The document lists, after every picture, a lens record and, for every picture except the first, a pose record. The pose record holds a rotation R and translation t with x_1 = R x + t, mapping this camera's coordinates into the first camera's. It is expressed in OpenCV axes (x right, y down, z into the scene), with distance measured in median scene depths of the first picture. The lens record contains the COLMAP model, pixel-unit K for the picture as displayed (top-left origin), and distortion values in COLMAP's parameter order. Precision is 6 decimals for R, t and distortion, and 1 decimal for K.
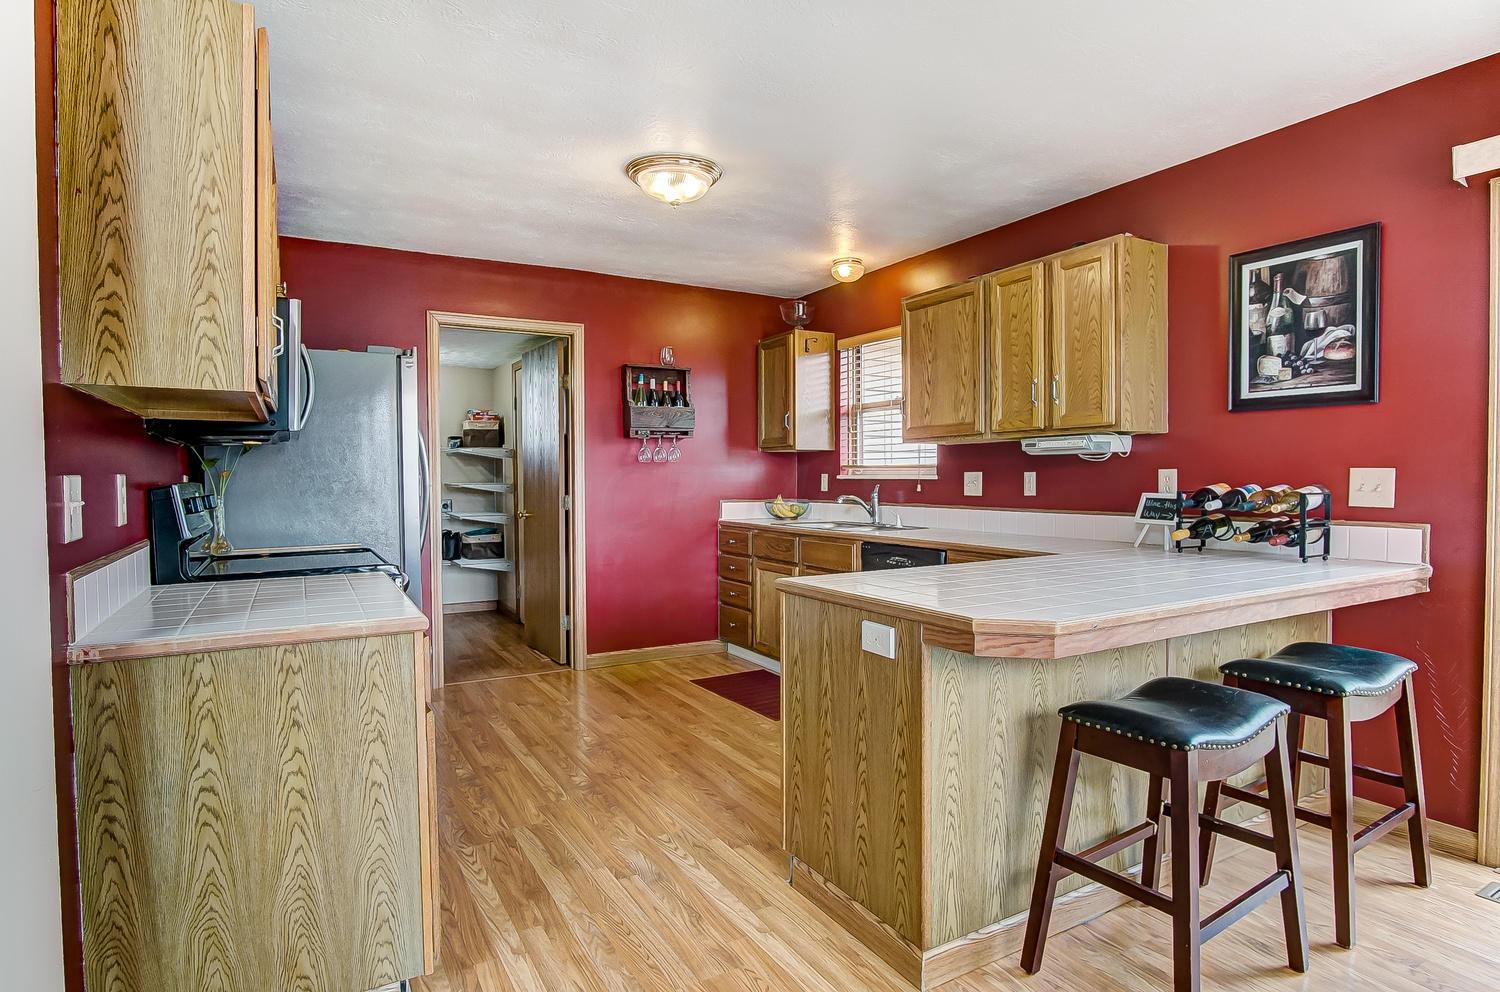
lens RADIAL K [[813.9, 0, 751.7], [0, 813.9, 491.9], [0, 0, 1]] dist [-0.031228, 0.008156]
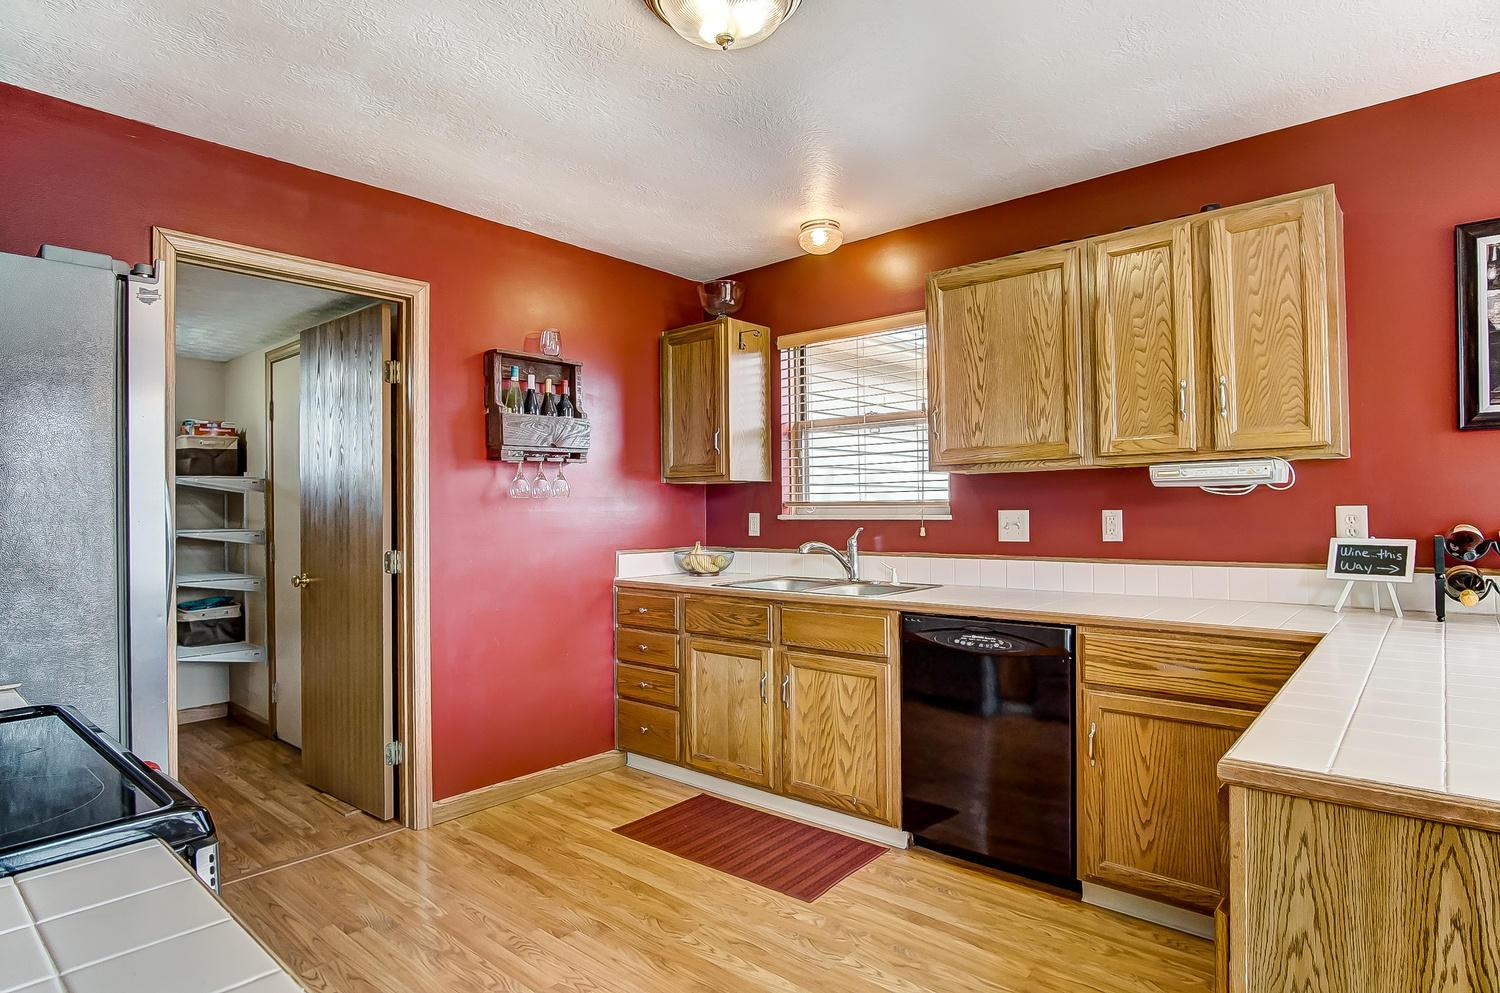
lens RADIAL K [[813.9, 0, 755.1], [0, 813.9, 495.9], [0, 0, 1]] dist [-0.031228, 0.008156]
pose [[0.944120, -0.001909, 0.329597, -0.240001], [0.014205, 0.999290, -0.034901, -0.017743], [-0.329296, 0.037632, 0.943476, 0.439092]]
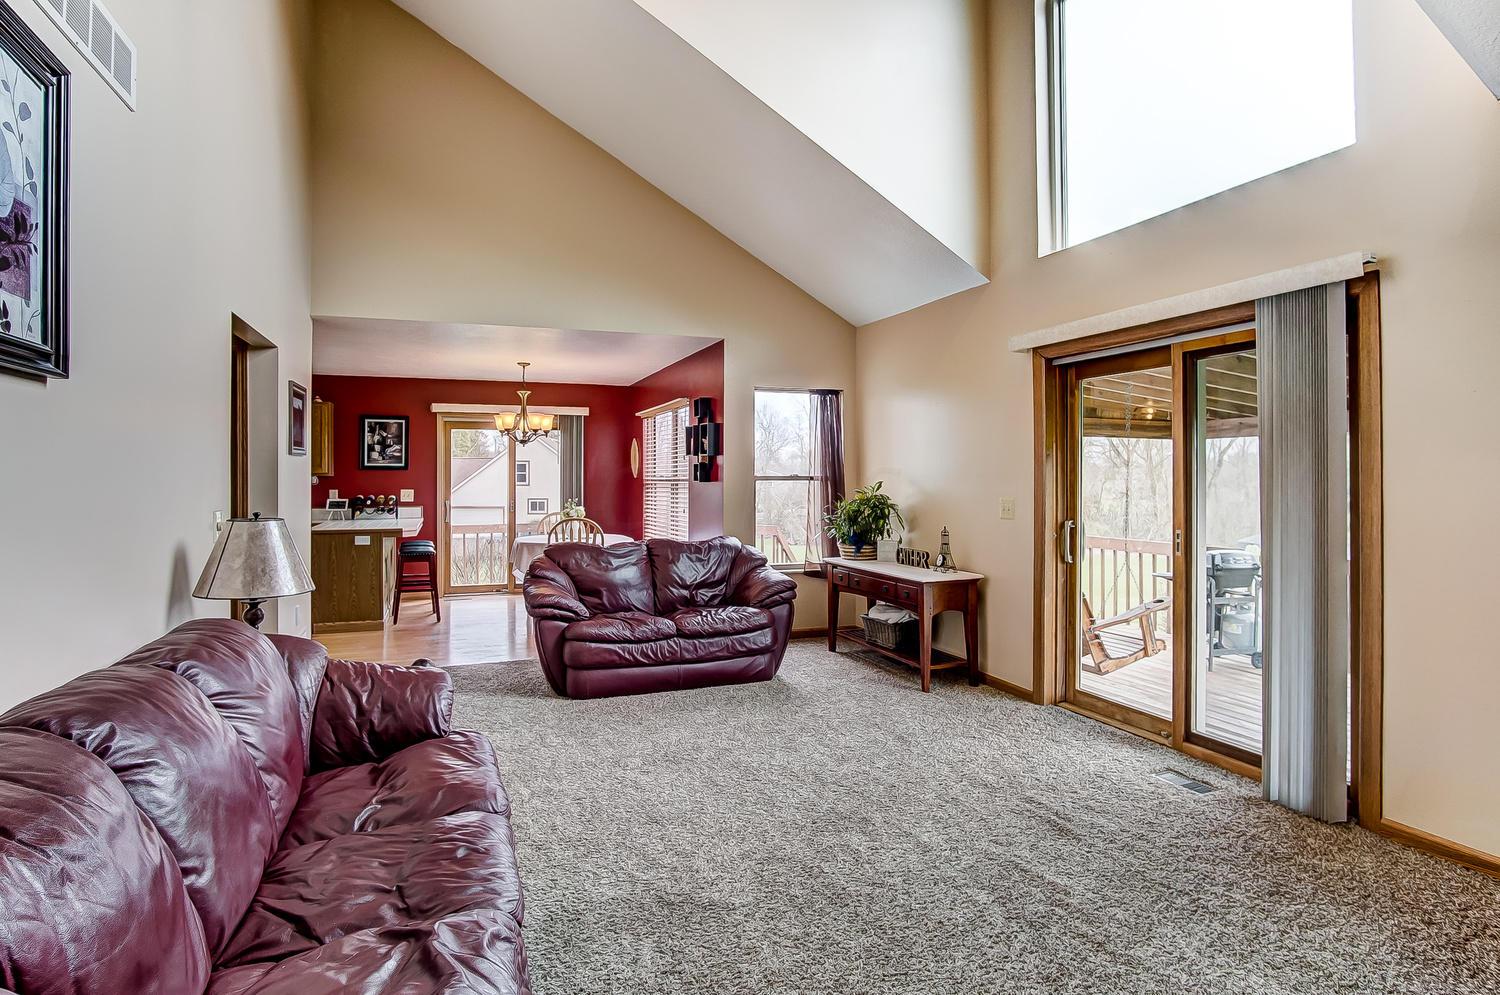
lens RADIAL K [[816.9, 0, 748.7], [0, 816.9, 484.5], [0, 0, 1]] dist [-0.026562, 0.003203]
pose [[0.170244, 0.001868, 0.985400, -1.701348], [0.021573, 0.999751, -0.005622, -0.001504], [-0.985166, 0.022216, 0.170162, -0.710335]]
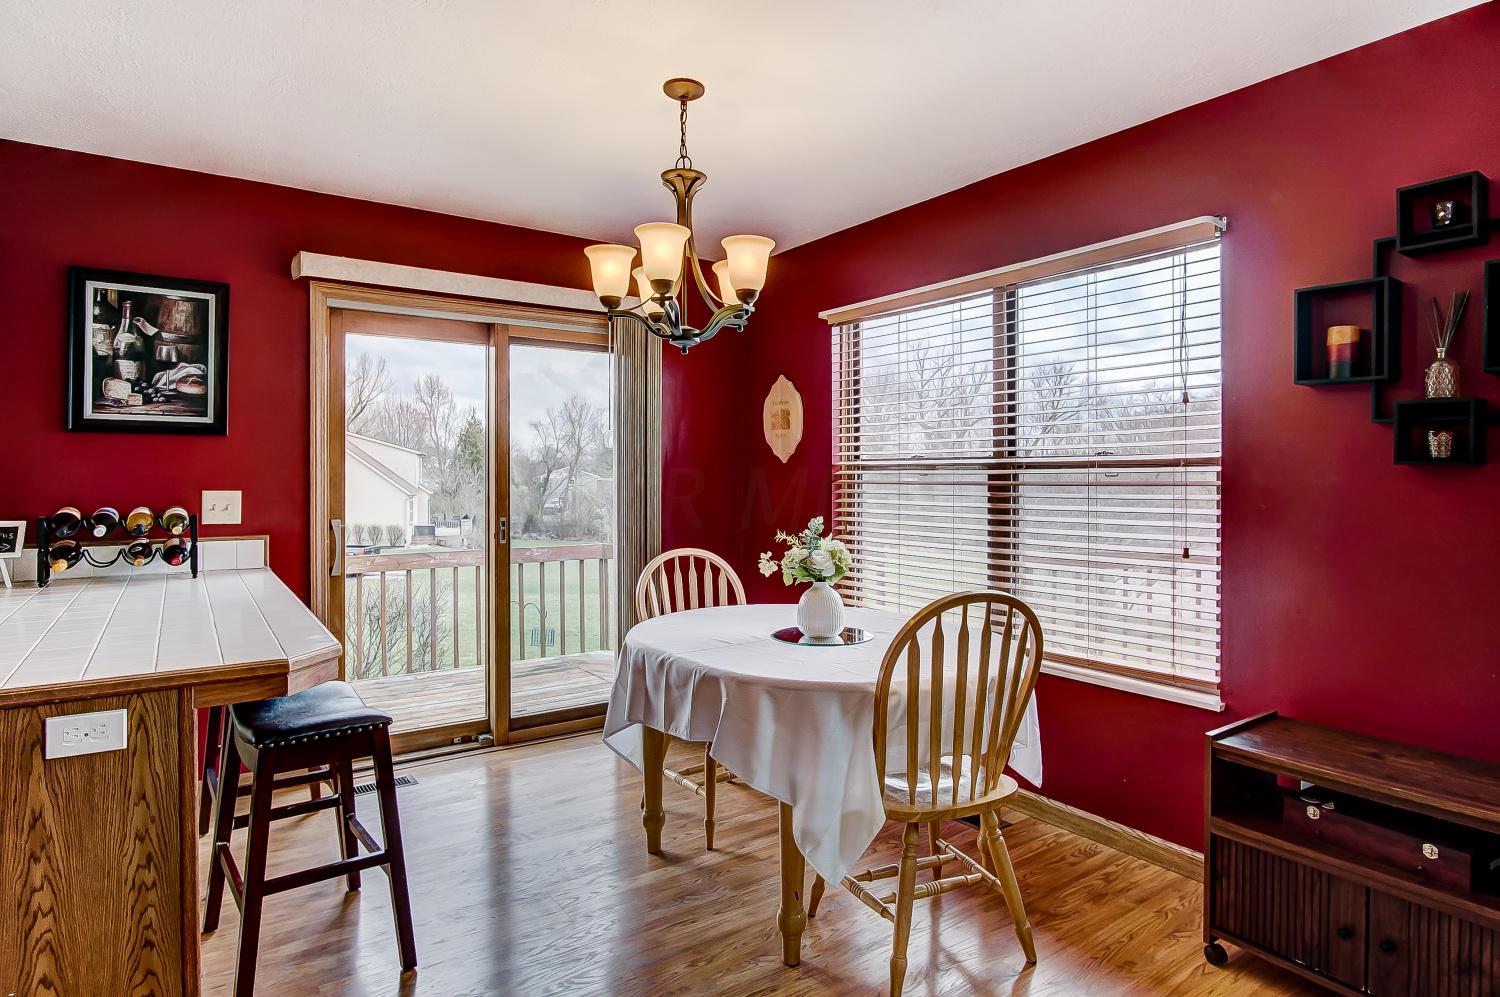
lens RADIAL K [[816.9, 0, 748.6], [0, 816.9, 483.6], [0, 0, 1]] dist [-0.026562, 0.003203]
pose [[-0.088402, -0.002820, 0.996081, -0.350639], [0.021446, 0.999759, 0.004734, -0.021831], [-0.995854, 0.021780, -0.088320, 0.252207]]
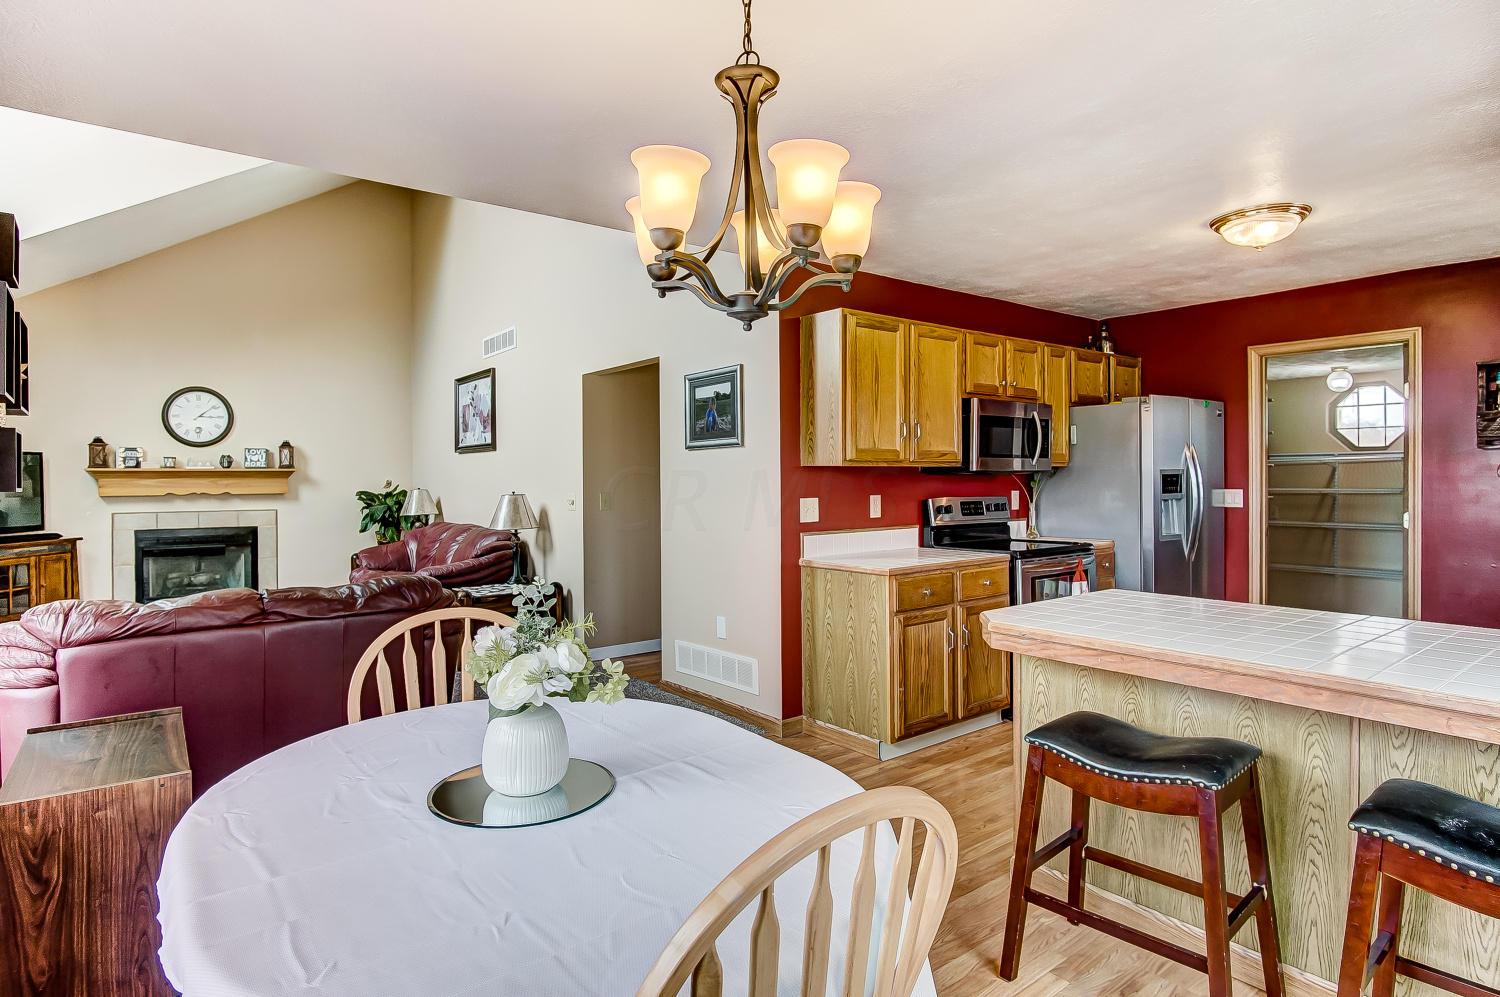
lens RADIAL K [[816.9, 0, 749.1], [0, 816.9, 473.0], [0, 0, 1]] dist [-0.026562, 0.003203]
pose [[0.144049, 0.003798, -0.989563, 0.798575], [-0.014746, 0.999890, 0.001691, -0.043569], [0.989461, 0.014348, 0.144089, 0.173069]]
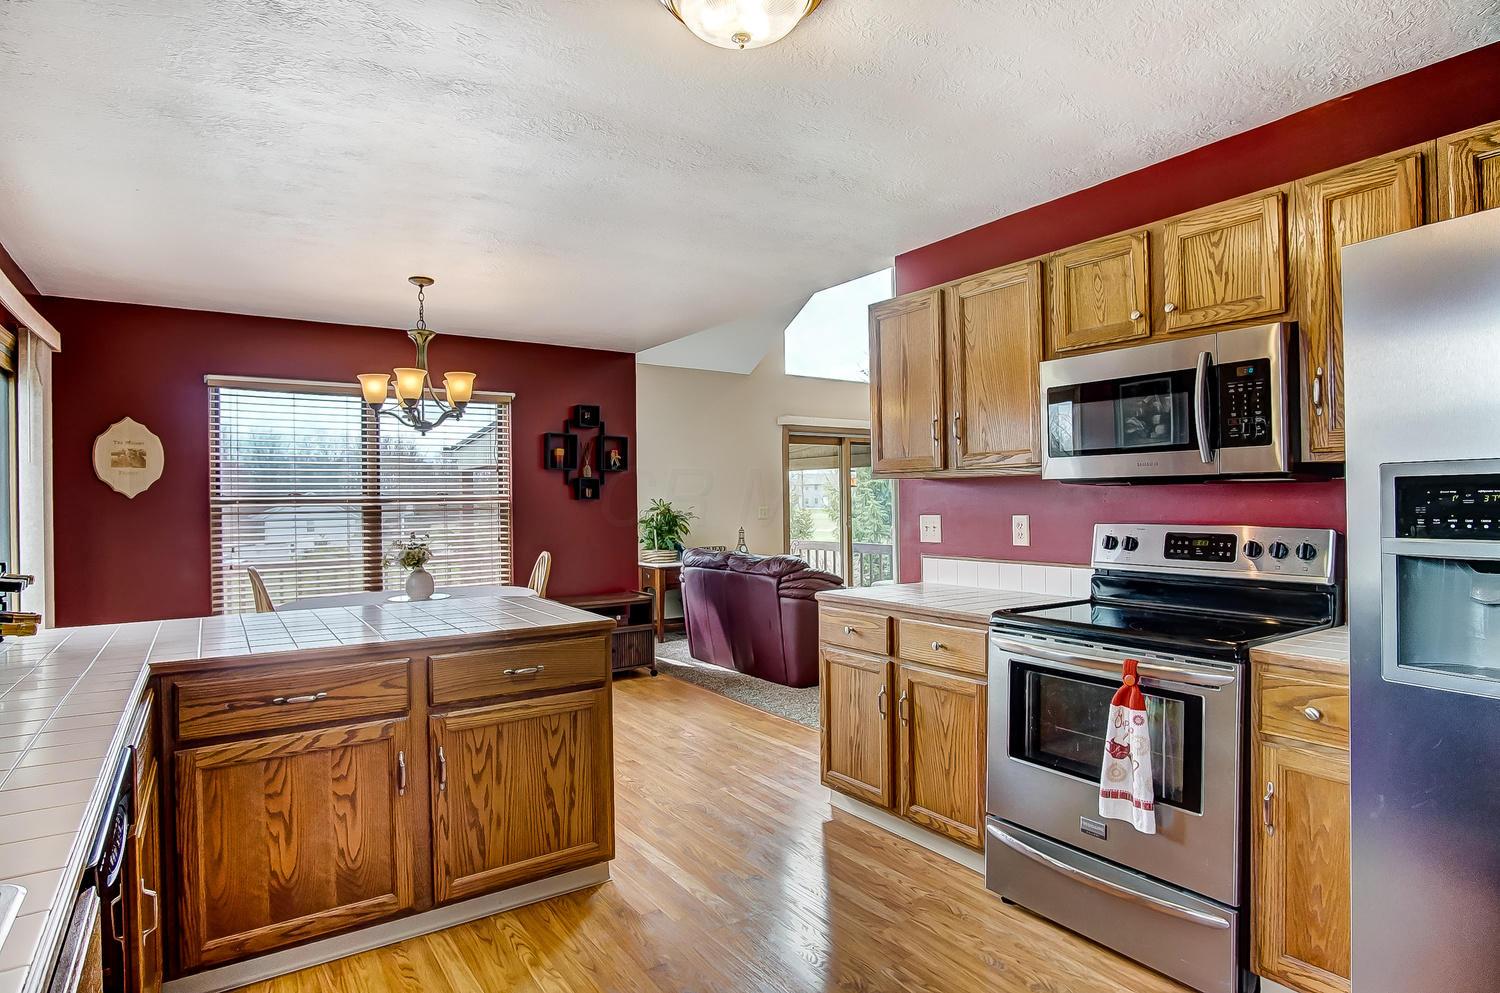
lens RADIAL K [[813.9, 0, 750.1], [0, 813.9, 497.0], [0, 0, 1]] dist [-0.031228, 0.008156]
pose [[-0.996467, 0.019826, -0.081612, -0.041617], [0.018336, 0.999652, 0.018969, -0.053223], [0.081959, 0.017406, -0.996484, 1.428524]]
